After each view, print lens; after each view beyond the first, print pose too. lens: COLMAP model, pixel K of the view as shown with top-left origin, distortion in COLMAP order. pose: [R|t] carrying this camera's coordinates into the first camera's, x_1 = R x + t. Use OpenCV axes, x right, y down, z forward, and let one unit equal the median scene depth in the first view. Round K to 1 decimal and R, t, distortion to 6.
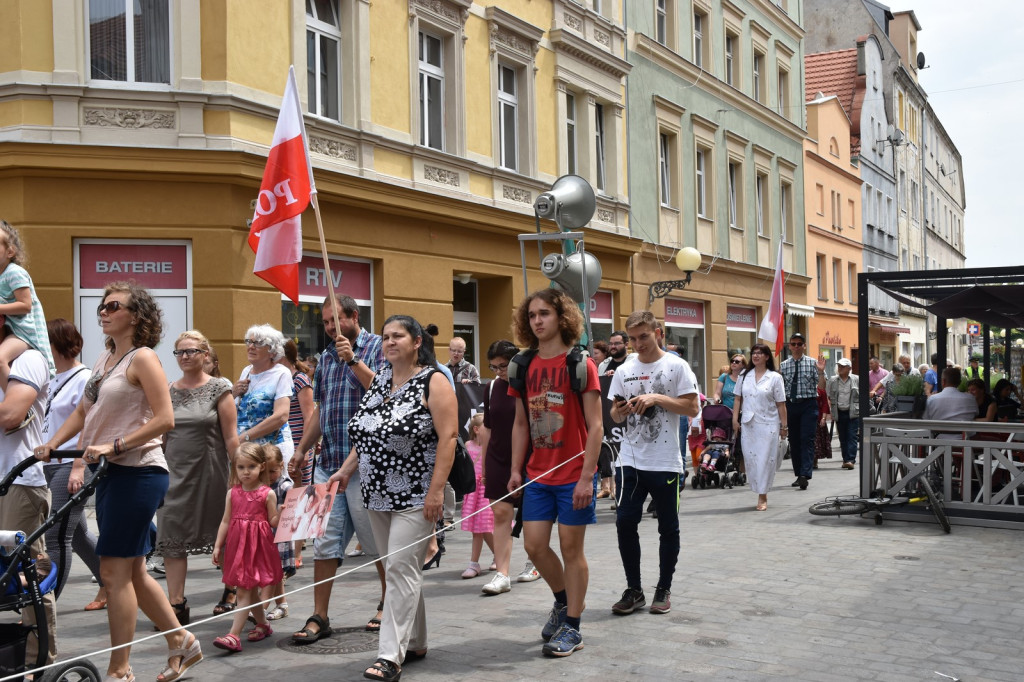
lens RADIAL K [[1176.5, 0, 512.7], [0, 1176.5, 353.2], [0, 0, 1]] dist [-0.019767, 0.212087]
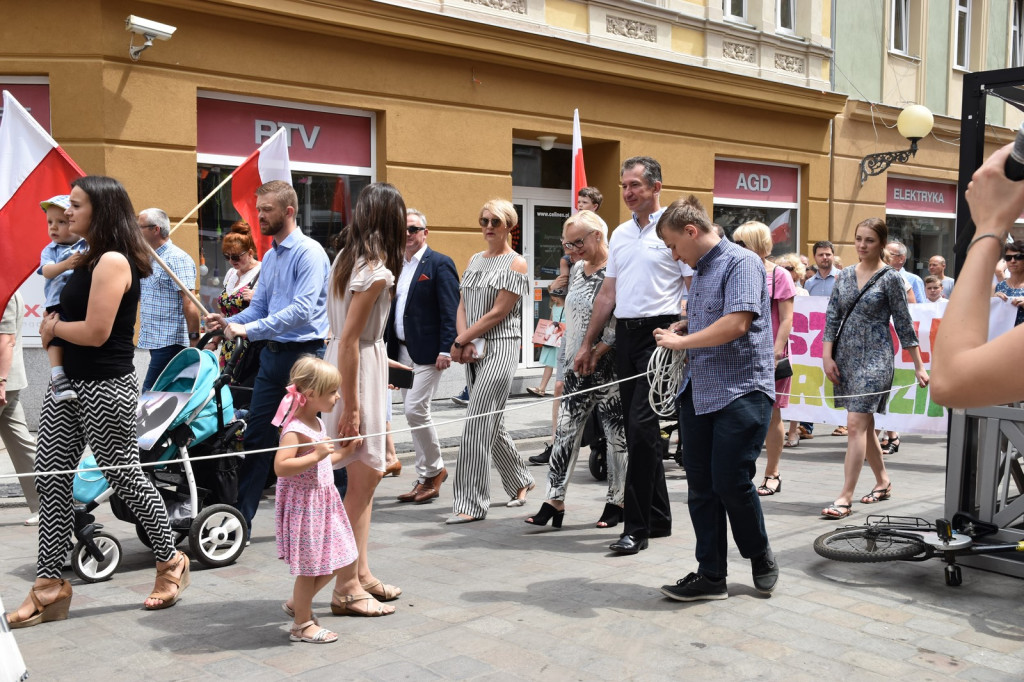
lens RADIAL K [[1176.5, 0, 512.7], [0, 1176.5, 353.2], [0, 0, 1]] dist [-0.019767, 0.212087]
pose [[0.959877, 0.042415, -0.277197, 0.102836], [-0.017635, 0.995669, 0.091284, 0.001368], [0.279868, -0.082733, 0.956467, 0.180373]]
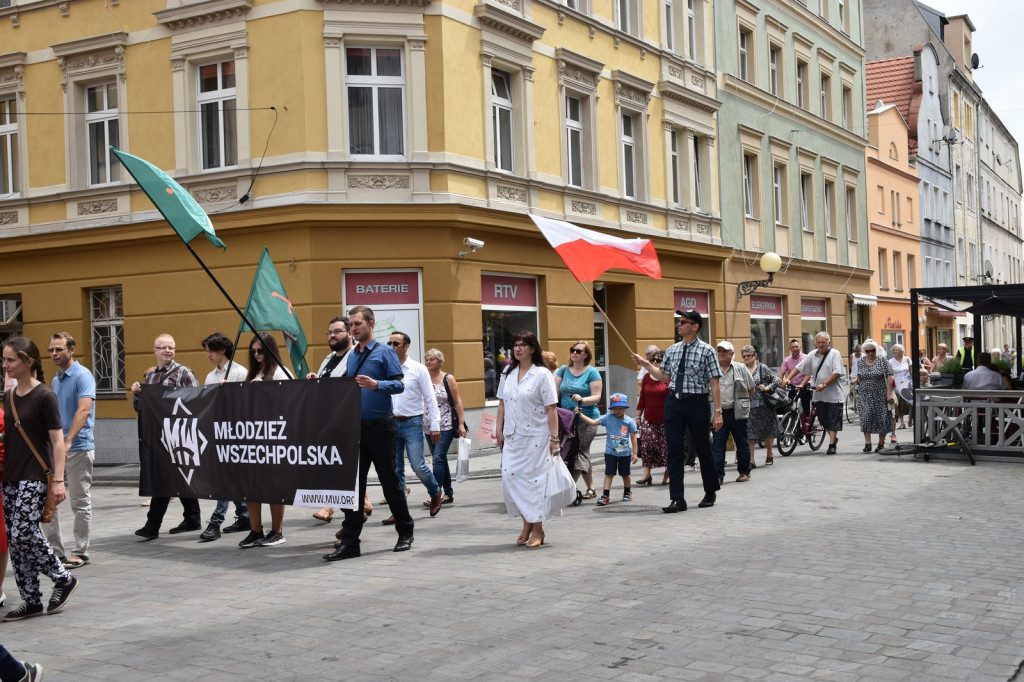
lens RADIAL K [[1176.5, 0, 512.7], [0, 1176.5, 353.2], [0, 0, 1]] dist [-0.019767, 0.212087]
pose [[0.998738, -0.014857, -0.047967, -0.049969], [0.015503, 0.999794, 0.013117, -0.006222], [0.047762, -0.013844, 0.998763, -0.185005]]
